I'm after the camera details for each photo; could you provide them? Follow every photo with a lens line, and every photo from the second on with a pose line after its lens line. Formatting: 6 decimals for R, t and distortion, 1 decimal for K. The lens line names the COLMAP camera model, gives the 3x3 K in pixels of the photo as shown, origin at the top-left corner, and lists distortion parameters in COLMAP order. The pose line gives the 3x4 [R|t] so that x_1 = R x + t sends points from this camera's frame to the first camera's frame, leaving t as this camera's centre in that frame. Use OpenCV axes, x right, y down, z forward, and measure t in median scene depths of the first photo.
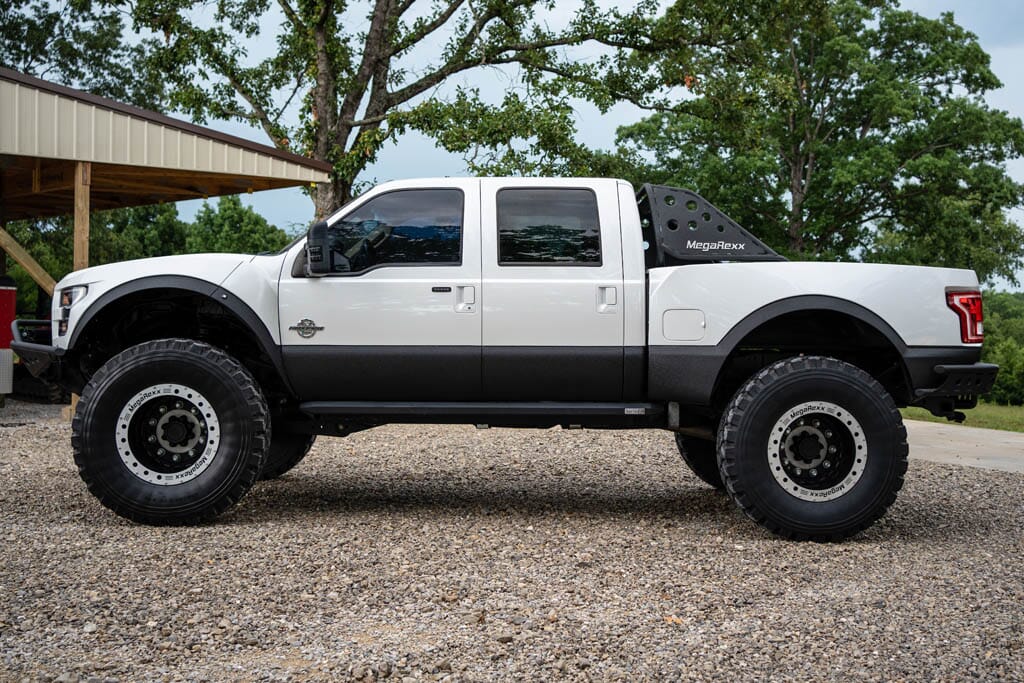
lens RADIAL K [[1101.5, 0, 543.0], [0, 1101.5, 323.2], [0, 0, 1]] dist [-0.030717, 0.100895]
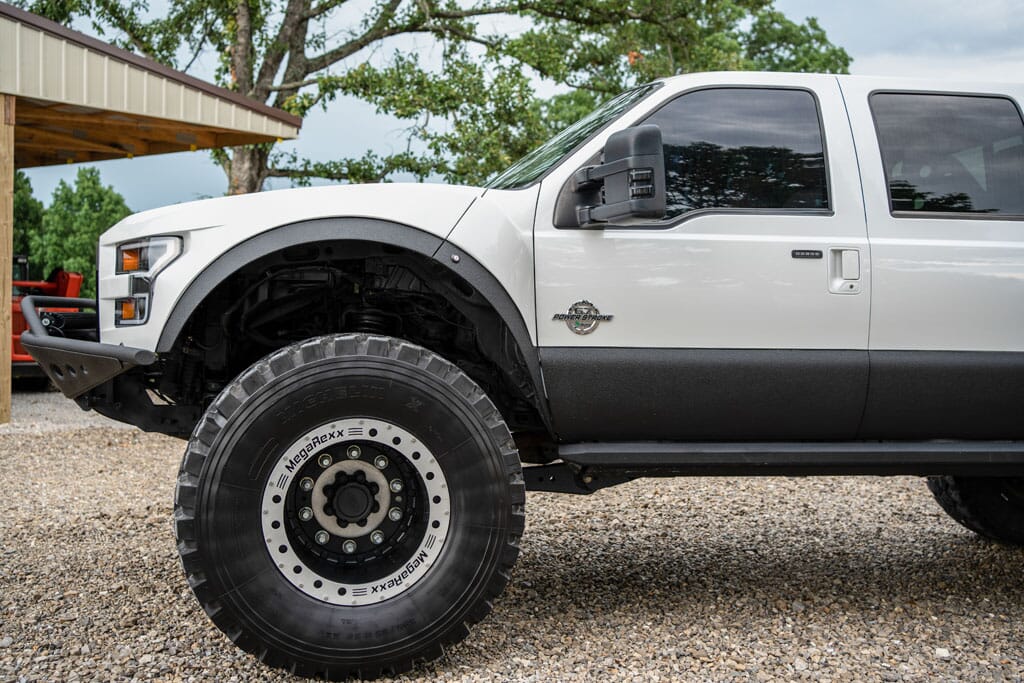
lens RADIAL K [[1019.1, 0, 512.0], [0, 1019.1, 341.5], [0, 0, 1]] dist [-0.053742, 0.181412]
pose [[0.991683, 0.007544, 0.128483, -0.088543], [-0.011932, 0.999370, 0.033414, -0.000051], [-0.128150, -0.034669, 0.991149, 0.133275]]
